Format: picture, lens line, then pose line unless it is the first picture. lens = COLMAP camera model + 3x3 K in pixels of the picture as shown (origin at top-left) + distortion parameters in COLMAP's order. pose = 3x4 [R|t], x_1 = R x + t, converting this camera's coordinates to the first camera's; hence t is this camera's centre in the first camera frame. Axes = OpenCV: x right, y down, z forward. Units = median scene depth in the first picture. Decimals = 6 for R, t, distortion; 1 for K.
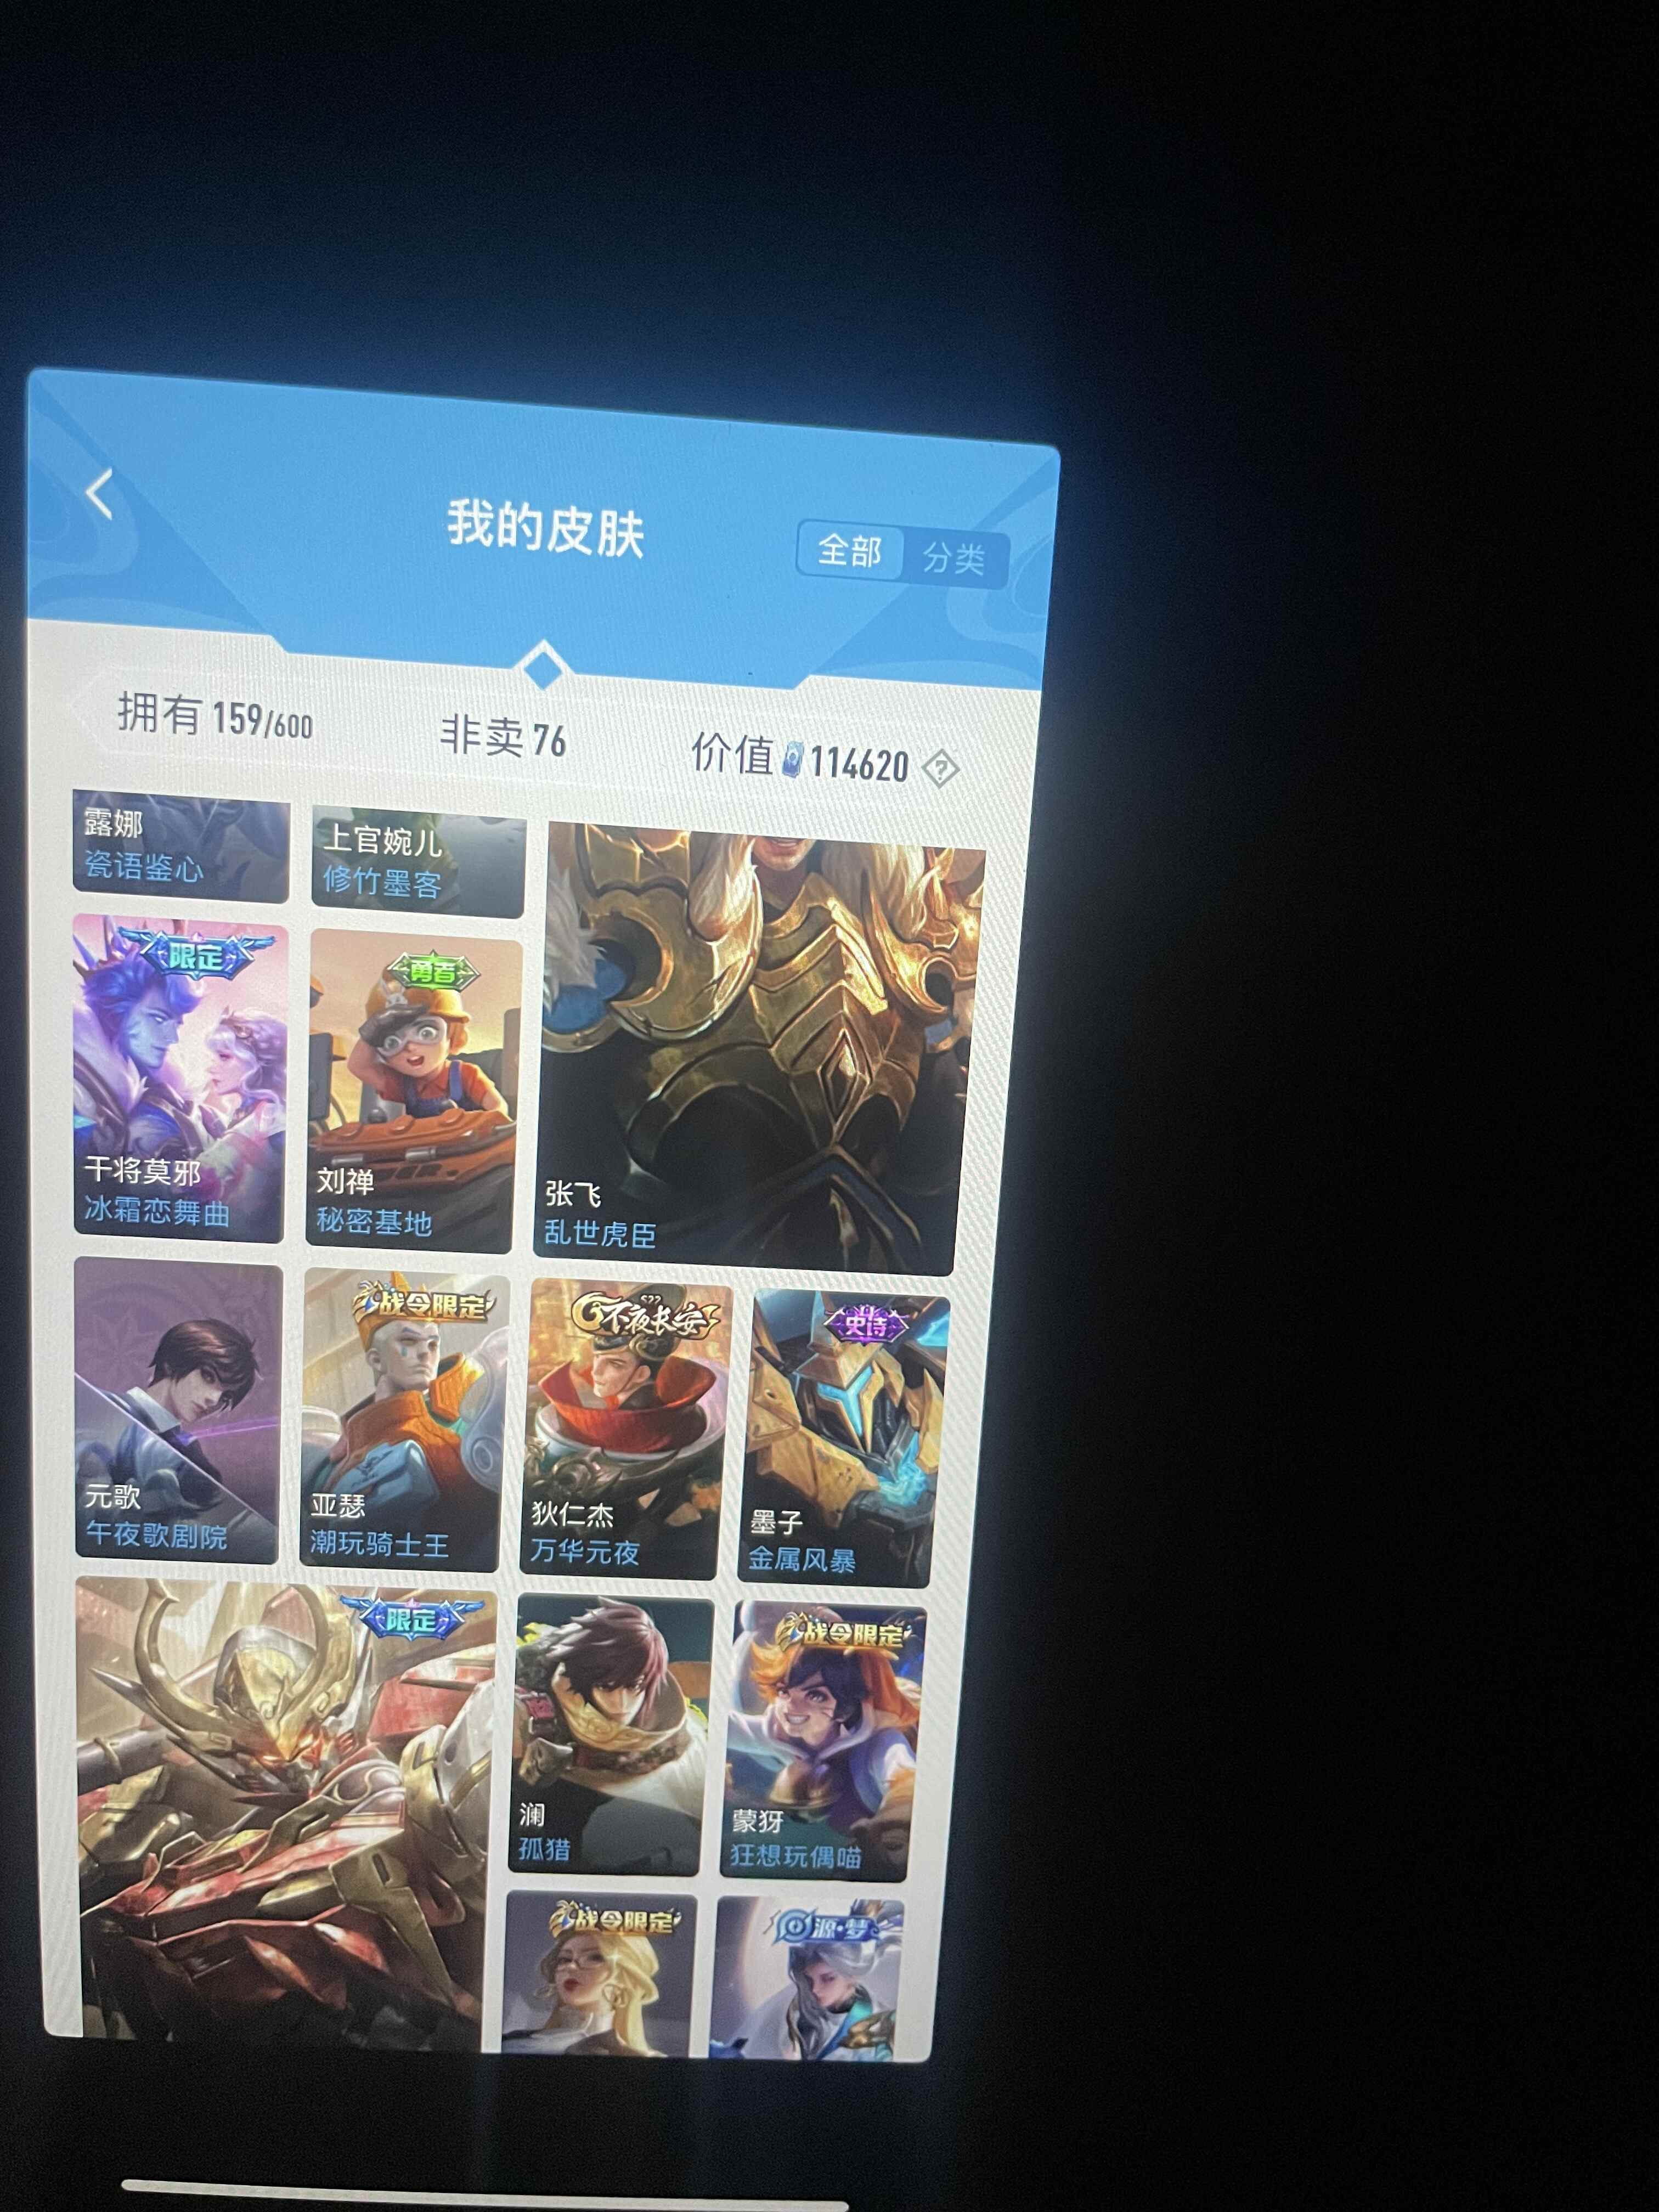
lens RADIAL K [[1667.1, 0, 836.7], [0, 1667.1, 1041.2], [0, 0, 1]] dist [0.004400, -0.007487]
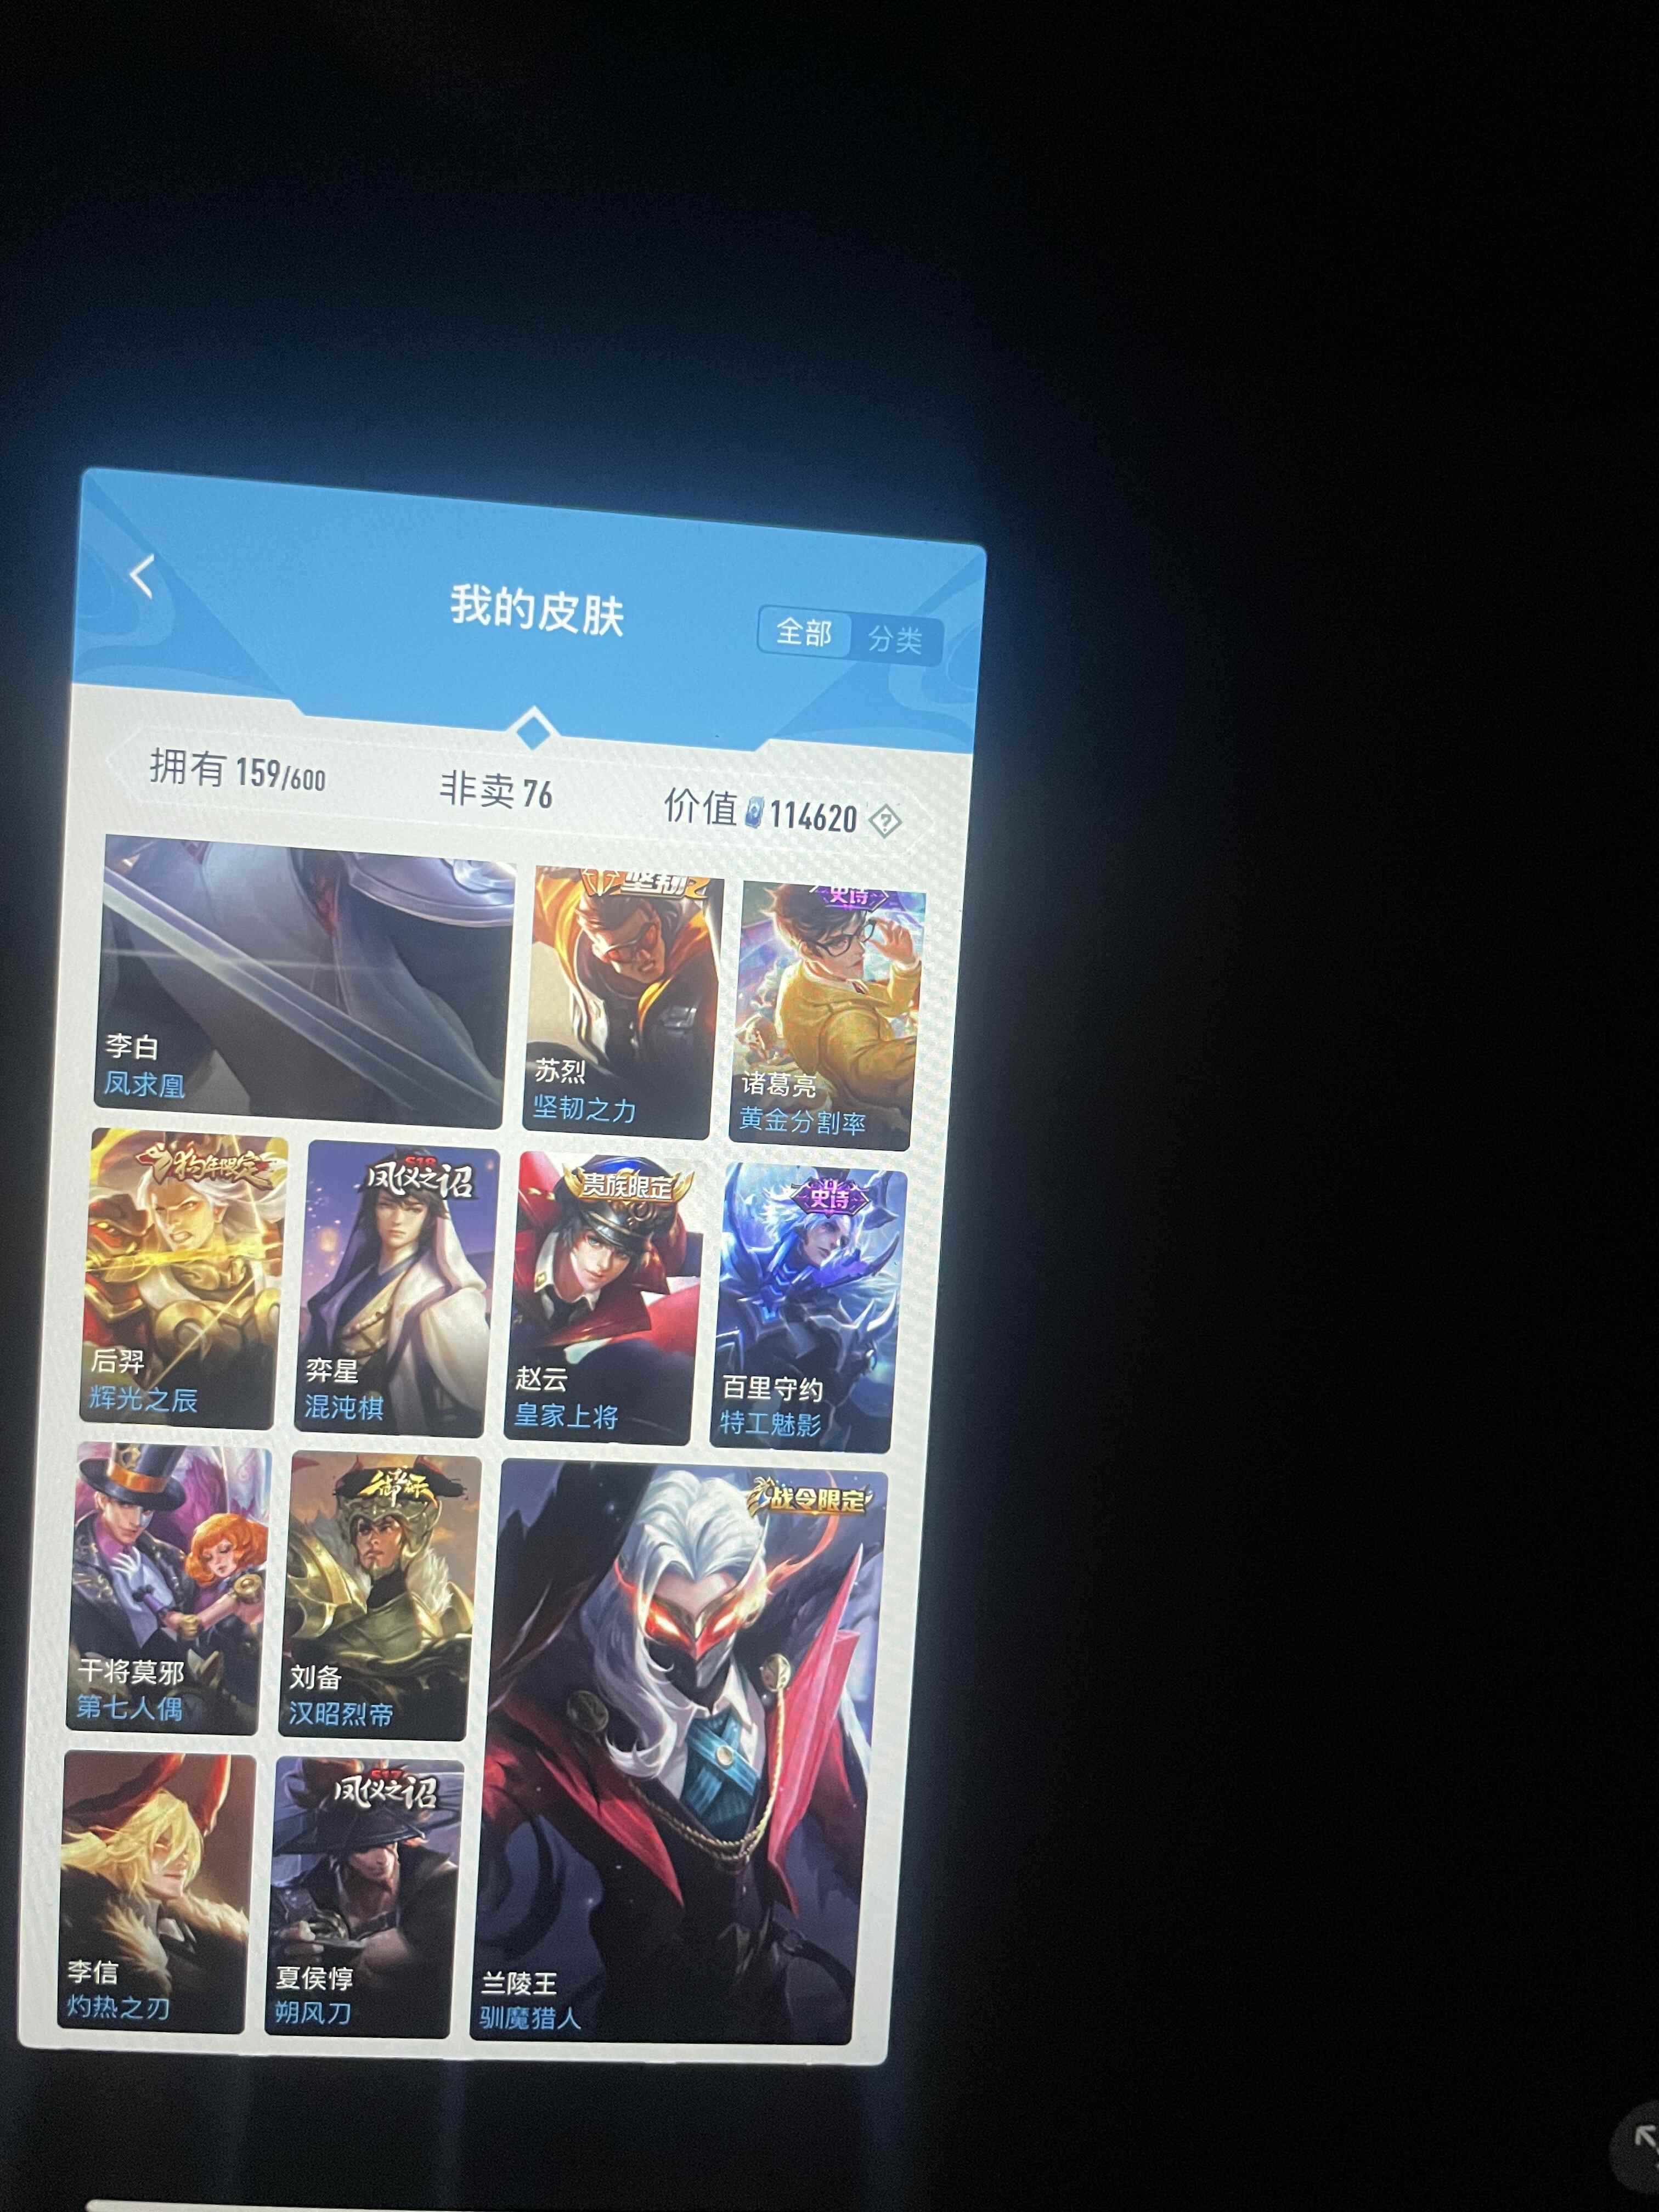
lens RADIAL K [[1489.1, 0, 813.8], [0, 1489.1, 1076.5], [0, 0, 1]] dist [0.012369, 0.000843]
pose [[0.999780, -0.002808, 0.020799, -0.007631], [0.005037, 0.994149, -0.107900, 0.118695], [-0.020374, 0.107981, 0.993944, 0.018412]]
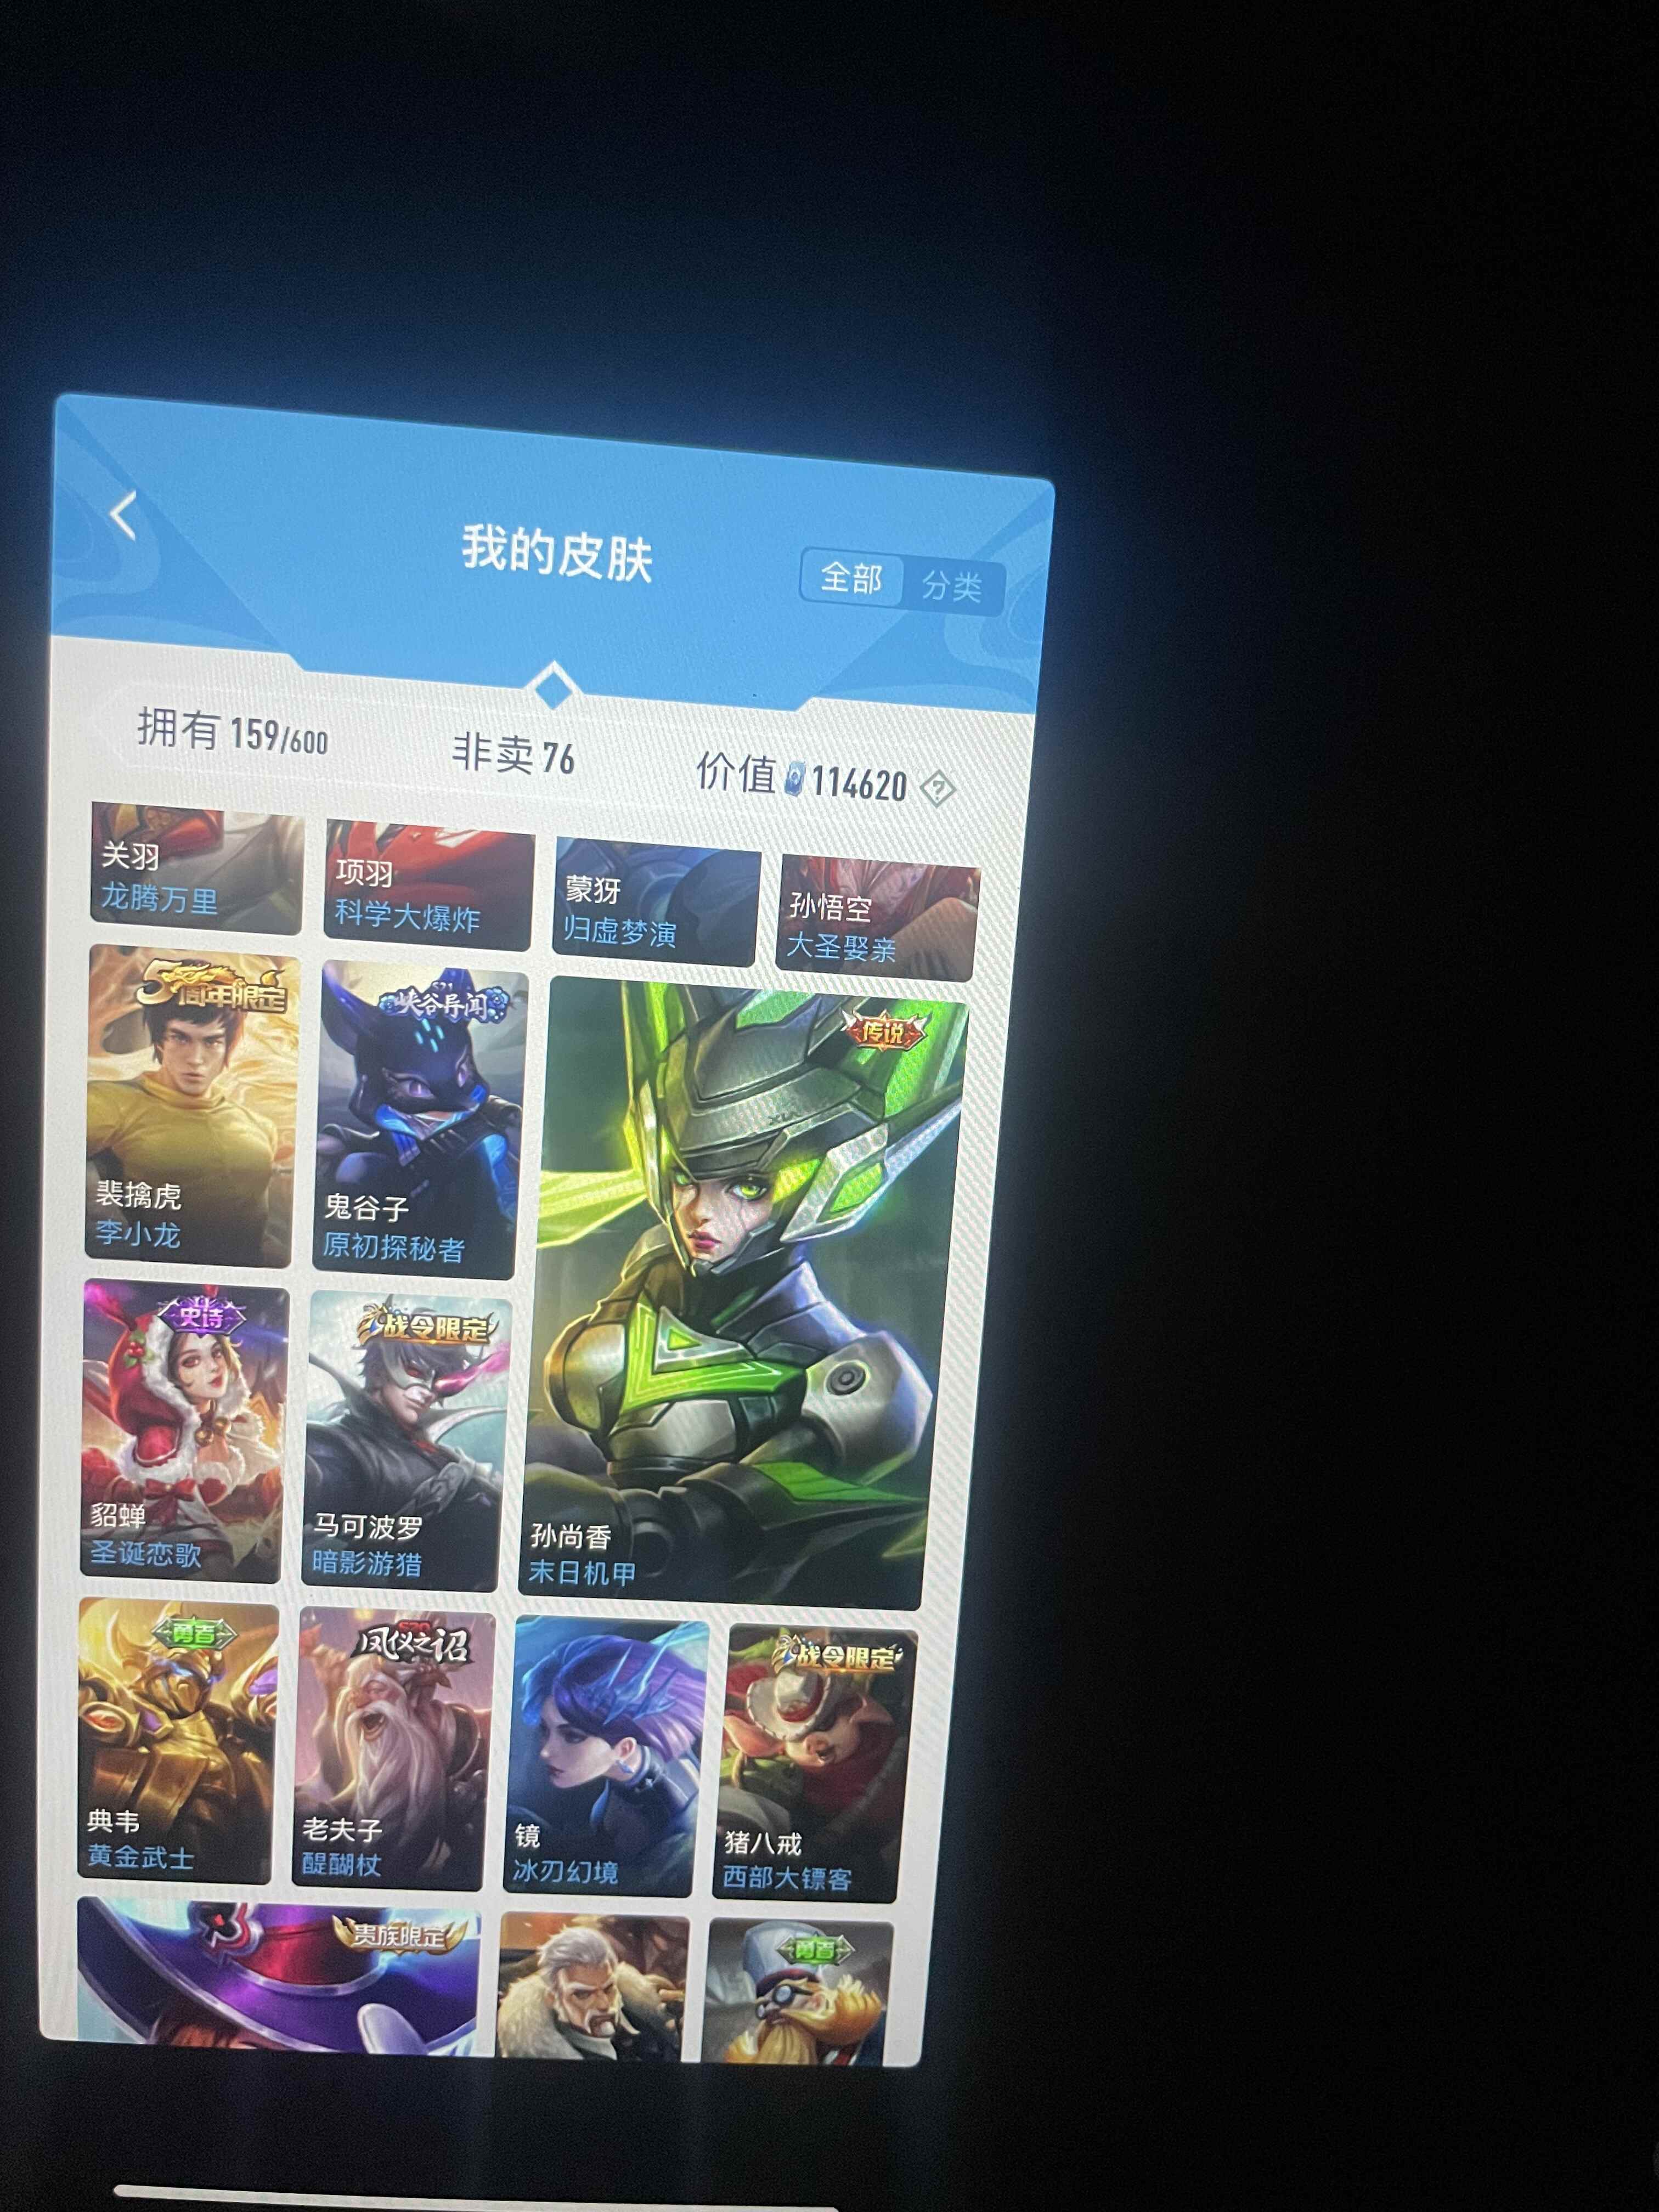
lens RADIAL K [[1619.8, 0, 844.5], [0, 1619.8, 1035.1], [0, 0, 1]] dist [0.018182, -0.027566]
pose [[0.999955, 0.006592, 0.006764, -0.001288], [-0.006388, 0.999535, -0.029803, 0.019386], [-0.006958, 0.029758, 0.999533, 0.002957]]
